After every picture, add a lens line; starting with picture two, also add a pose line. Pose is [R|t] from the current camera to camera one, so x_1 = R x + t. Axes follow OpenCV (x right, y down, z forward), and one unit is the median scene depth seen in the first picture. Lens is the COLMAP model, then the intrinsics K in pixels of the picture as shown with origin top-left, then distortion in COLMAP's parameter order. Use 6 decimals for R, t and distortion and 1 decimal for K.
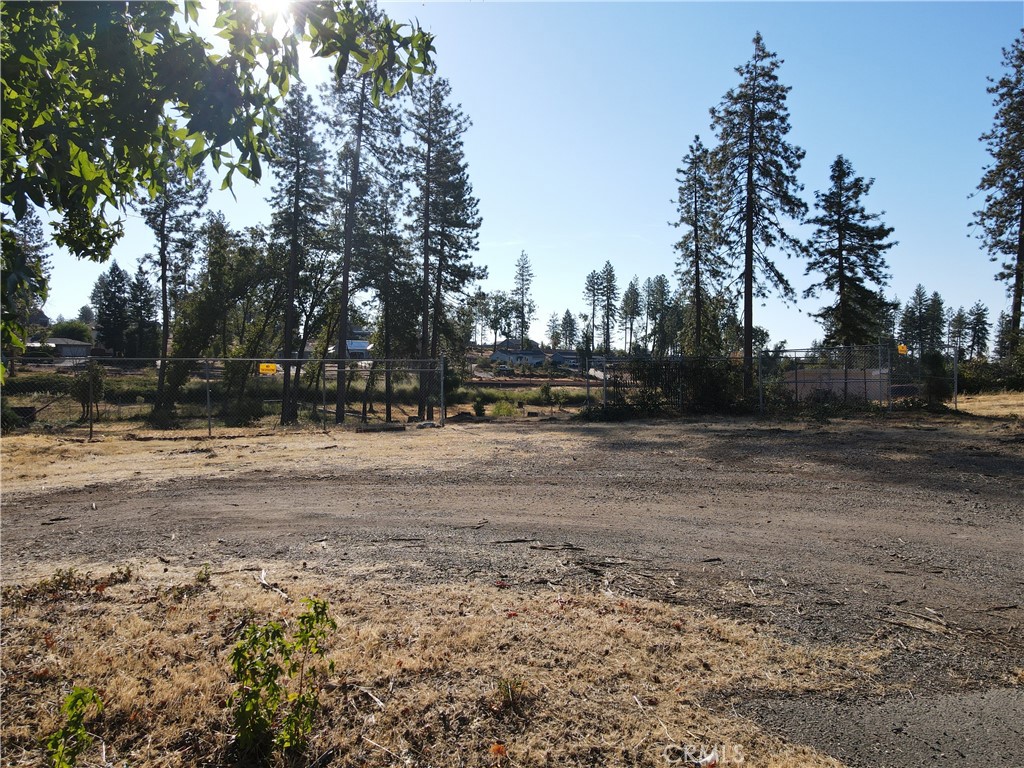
lens RADIAL K [[738.0, 0, 511.7], [0, 738.0, 380.5], [0, 0, 1]] dist [0.005126, 0.019944]
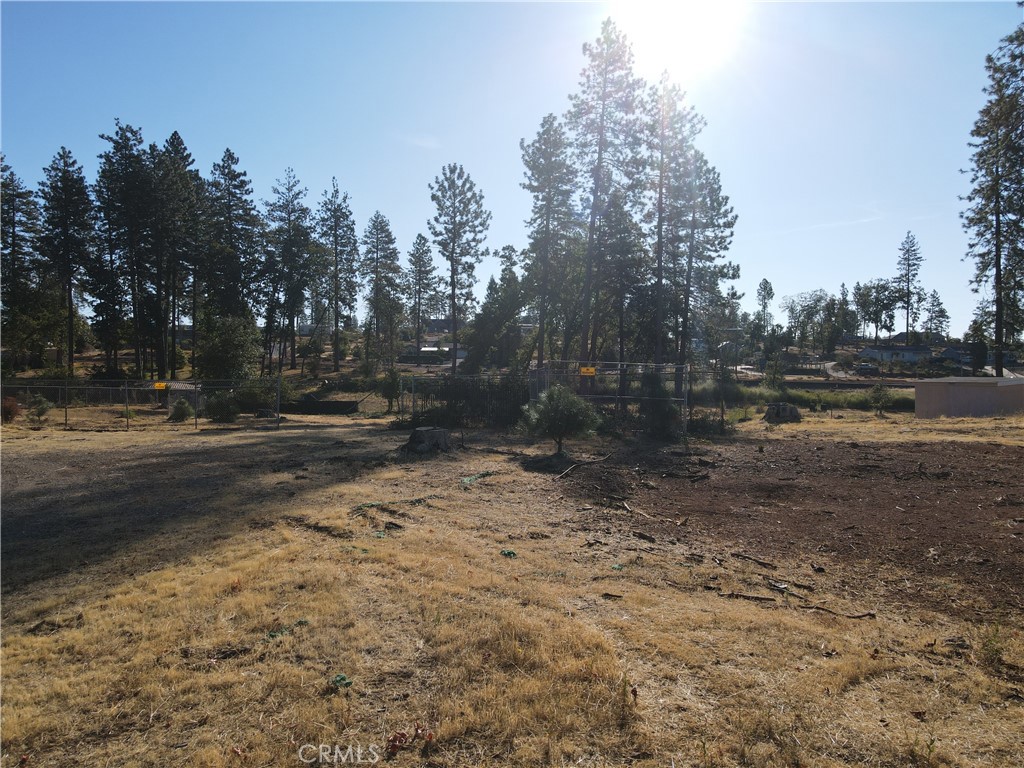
lens RADIAL K [[738.0, 0, 511.4], [0, 738.0, 386.4], [0, 0, 1]] dist [0.005126, 0.019944]
pose [[0.860883, 0.011169, -0.508680, 0.205684], [-0.005076, 0.999898, 0.013364, -0.006623], [0.508777, -0.008923, 0.860852, 0.009248]]
